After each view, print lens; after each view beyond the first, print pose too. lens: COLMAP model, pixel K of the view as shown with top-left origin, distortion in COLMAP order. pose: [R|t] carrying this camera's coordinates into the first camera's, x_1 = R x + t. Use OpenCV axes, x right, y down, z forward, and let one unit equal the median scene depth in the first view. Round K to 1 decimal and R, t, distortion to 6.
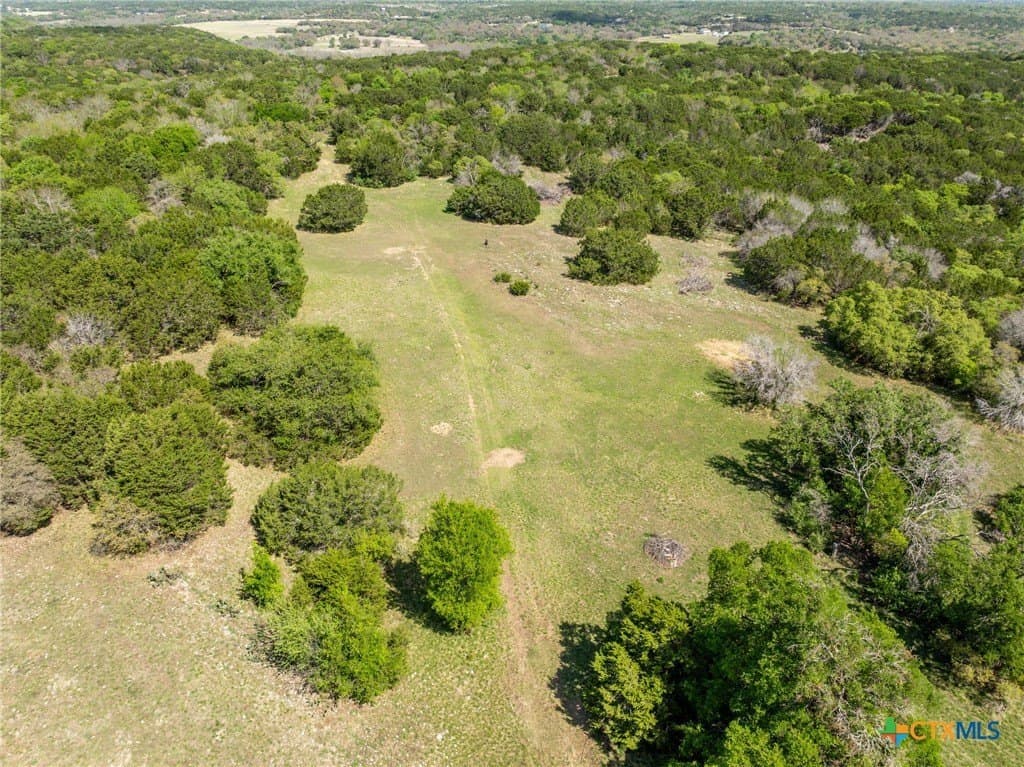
lens RADIAL K [[721.0, 0, 512.8], [0, 721.0, 371.7], [0, 0, 1]] dist [-0.029959, 0.019278]
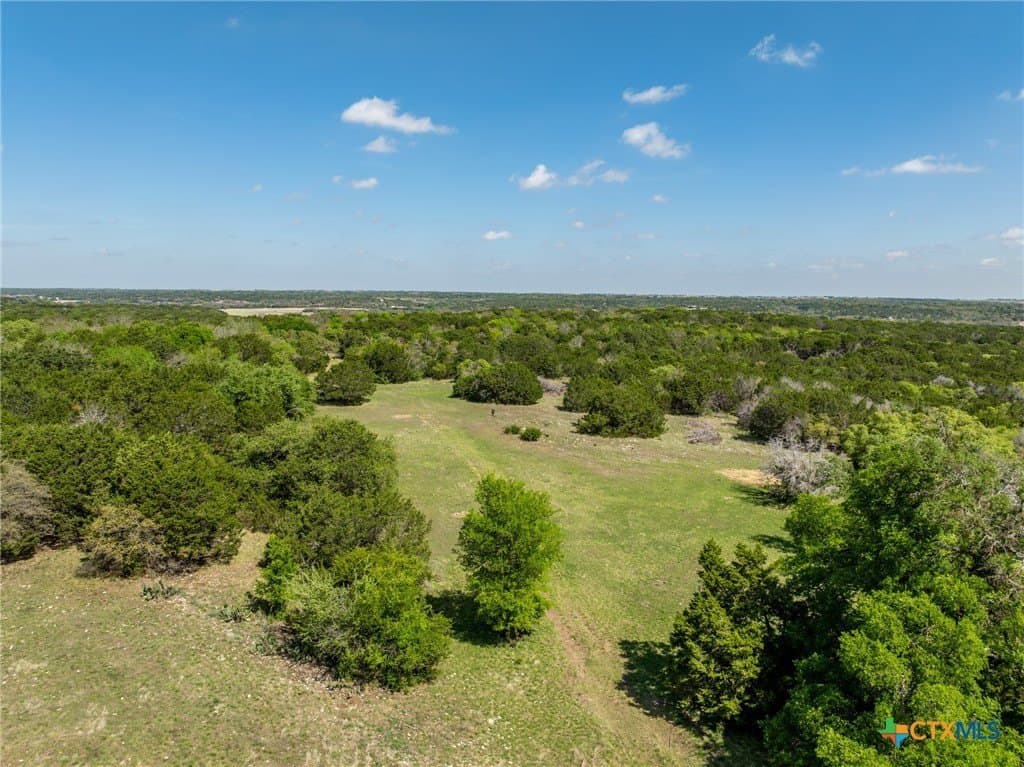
lens RADIAL K [[721.0, 0, 513.7], [0, 721.0, 357.7], [0, 0, 1]] dist [-0.029959, 0.019278]
pose [[0.999705, 0.006479, 0.023419, -0.032697], [0.003114, 0.921686, -0.387925, 0.148137], [-0.024098, 0.387884, 0.921393, 0.032667]]
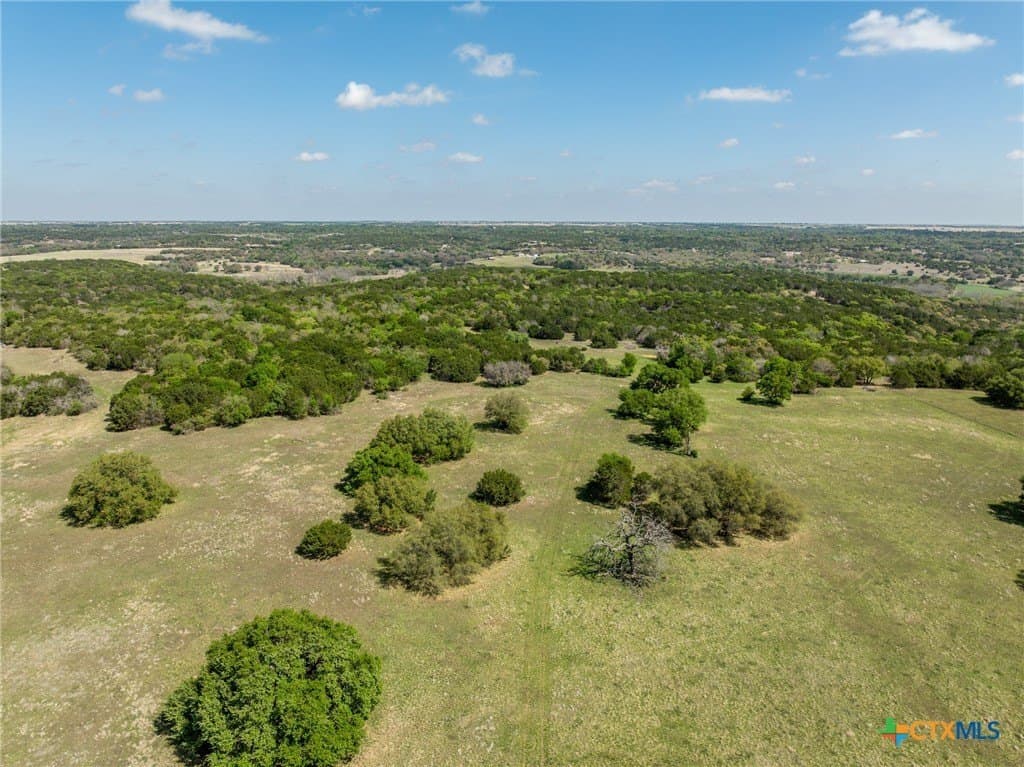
lens RADIAL K [[721.0, 0, 507.6], [0, 721.0, 381.8], [0, 0, 1]] dist [-0.029959, 0.019278]
pose [[0.967411, -0.056550, 0.246815, -0.984269], [0.118801, 0.962166, -0.245199, 0.682153], [-0.223611, 0.266531, 0.937528, -1.693169]]
